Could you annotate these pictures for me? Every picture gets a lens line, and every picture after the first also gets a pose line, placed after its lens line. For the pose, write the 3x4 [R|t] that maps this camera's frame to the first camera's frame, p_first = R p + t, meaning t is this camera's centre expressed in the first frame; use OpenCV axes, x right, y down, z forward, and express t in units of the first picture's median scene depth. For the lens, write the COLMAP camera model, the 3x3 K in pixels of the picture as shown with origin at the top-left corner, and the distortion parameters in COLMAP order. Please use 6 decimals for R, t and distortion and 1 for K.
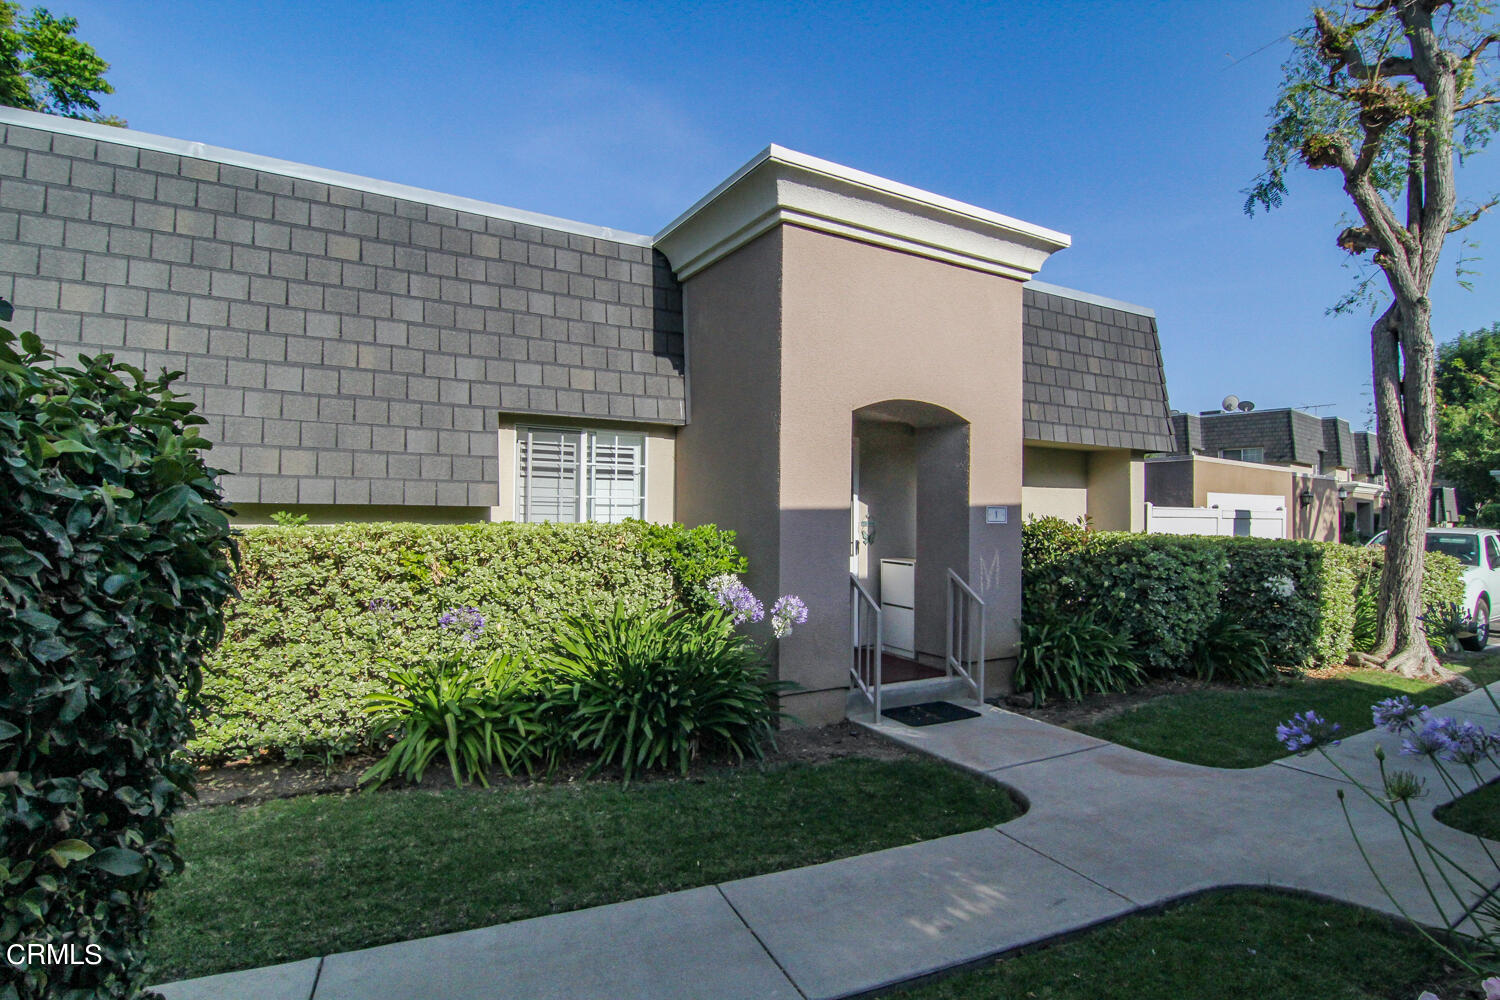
lens RADIAL K [[758.5, 0, 745.0], [0, 758.5, 487.6], [0, 0, 1]] dist [0.001522, -0.000185]
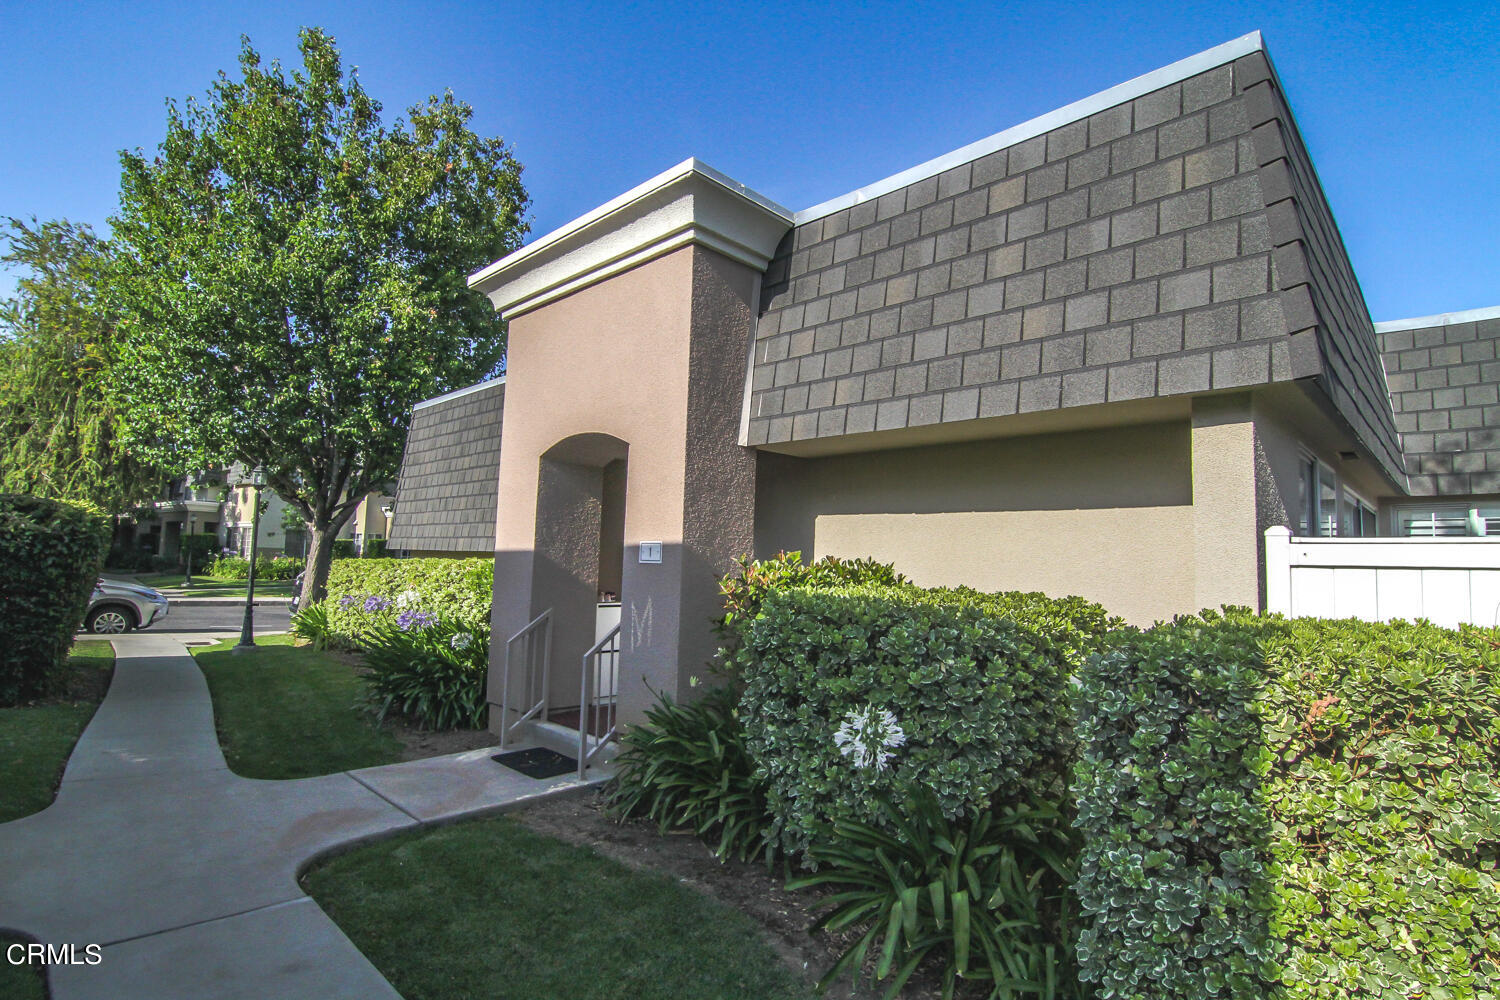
lens RADIAL K [[739.1, 0, 750.0], [0, 739.1, 500.0], [0, 0, 1]] dist [-0.000250, 0.000053]
pose [[0.270336, -0.088614, -0.958679, 0.908249], [0.004504, 0.995861, -0.090781, 0.042578], [0.962756, 0.020223, 0.269616, 0.737971]]
